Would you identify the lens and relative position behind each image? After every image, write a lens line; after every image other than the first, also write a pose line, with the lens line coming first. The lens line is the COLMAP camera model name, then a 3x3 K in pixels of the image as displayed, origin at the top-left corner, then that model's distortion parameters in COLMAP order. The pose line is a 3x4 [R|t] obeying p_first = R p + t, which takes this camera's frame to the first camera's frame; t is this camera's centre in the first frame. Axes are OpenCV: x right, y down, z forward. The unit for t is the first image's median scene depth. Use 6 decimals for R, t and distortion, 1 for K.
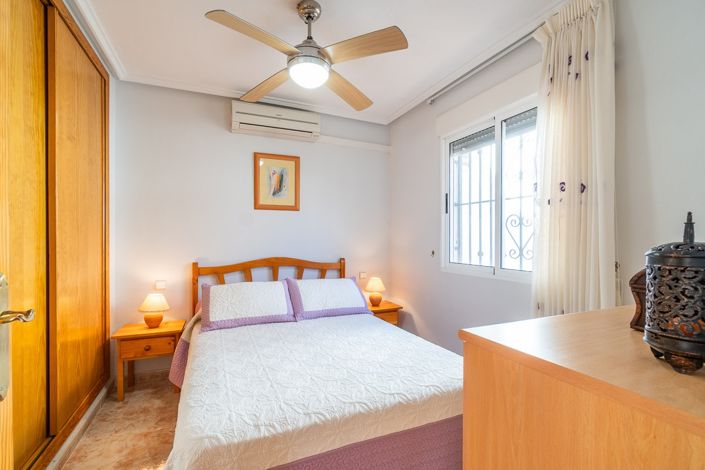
lens RADIAL K [[316.2, 0, 343.8], [0, 316.2, 237.2], [0, 0, 1]] dist [-0.001803, -0.000230]
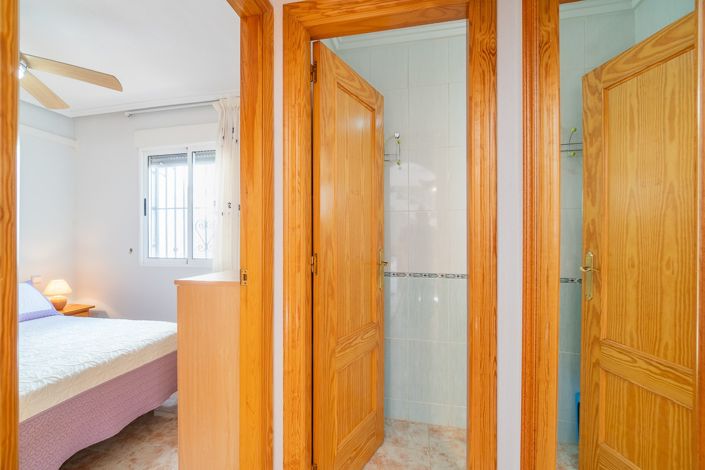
lens RADIAL K [[316.2, 0, 343.8], [0, 316.2, 237.2], [0, 0, 1]] dist [-0.001803, -0.000230]
pose [[0.608631, -0.004288, 0.793442, -0.165911], [0.002433, 0.999991, 0.003538, 0.001299], [-0.793450, -0.000223, 0.608635, -0.312249]]
